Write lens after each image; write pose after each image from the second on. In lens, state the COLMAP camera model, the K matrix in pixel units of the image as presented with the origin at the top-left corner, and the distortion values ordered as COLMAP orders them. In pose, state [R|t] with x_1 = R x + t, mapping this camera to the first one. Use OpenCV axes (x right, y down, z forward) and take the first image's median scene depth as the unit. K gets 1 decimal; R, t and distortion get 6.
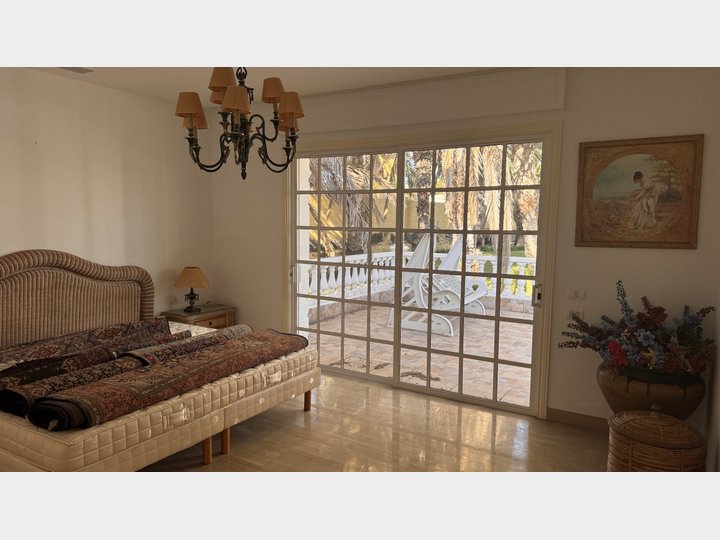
lens RADIAL K [[509.2, 0, 361.0], [0, 509.2, 273.5], [0, 0, 1]] dist [-0.004620, 0.003837]
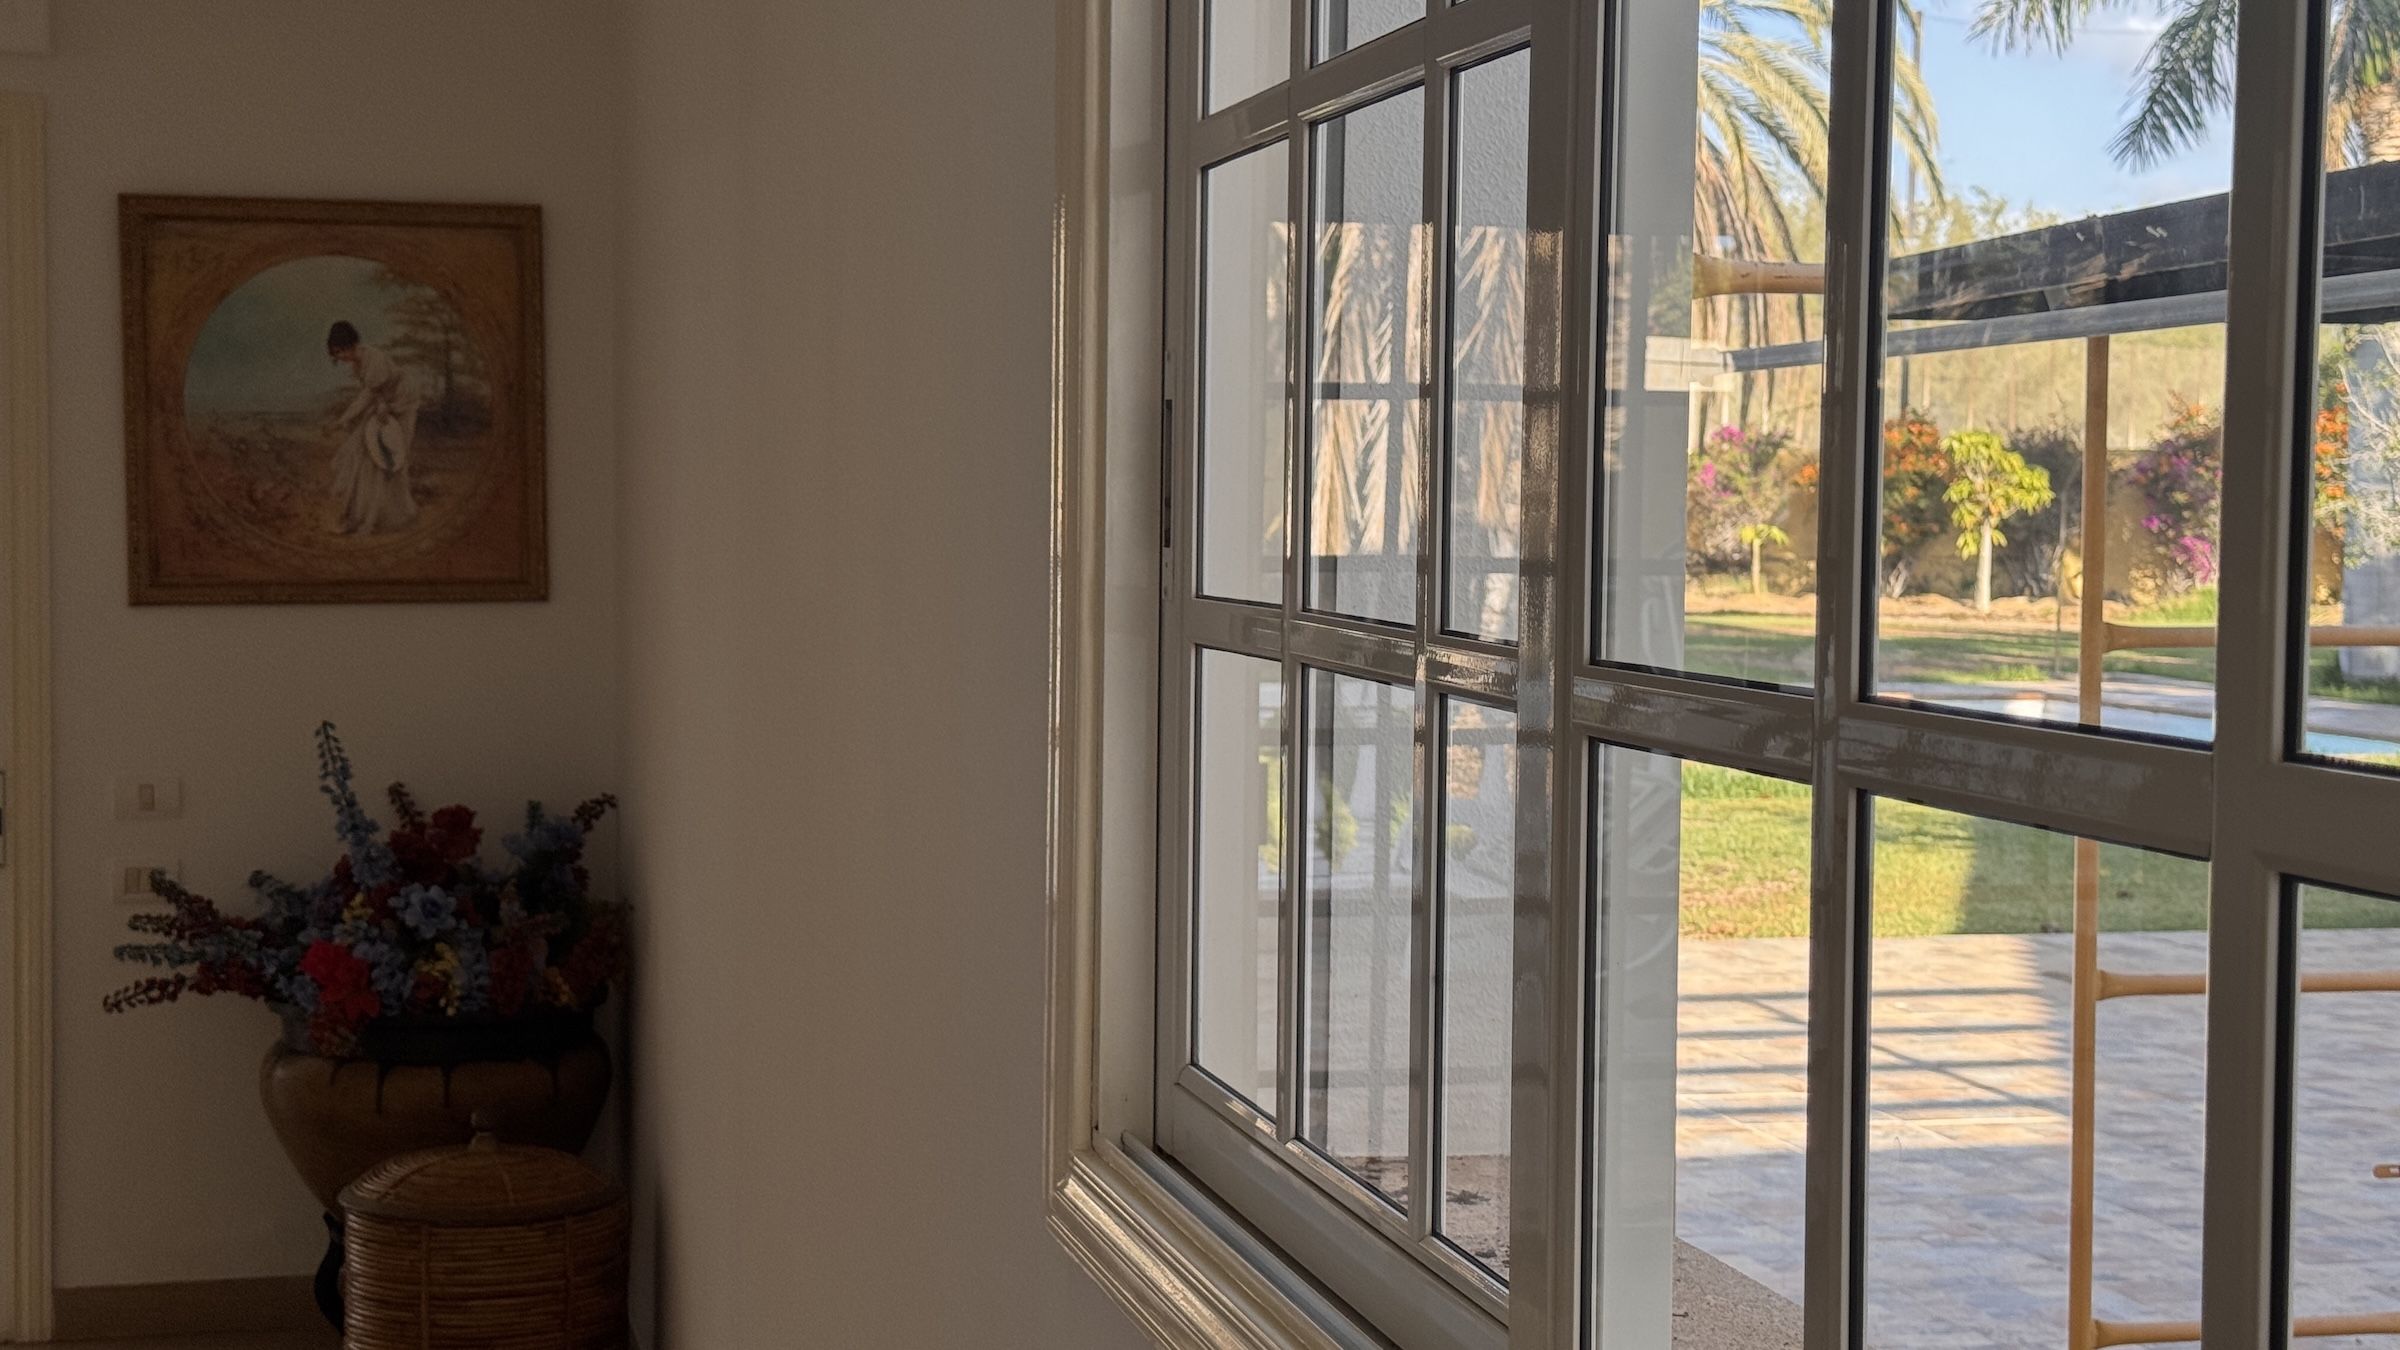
lens RADIAL K [[3395.5, 0, 1201.1], [0, 3395.5, 676.9], [0, 0, 1]] dist [0.096868, 0.000000]
pose [[0.703481, -0.048463, 0.709060, -0.439270], [0.074029, 0.997242, -0.005288, 0.031730], [-0.706848, 0.056211, 0.705129, -0.603481]]
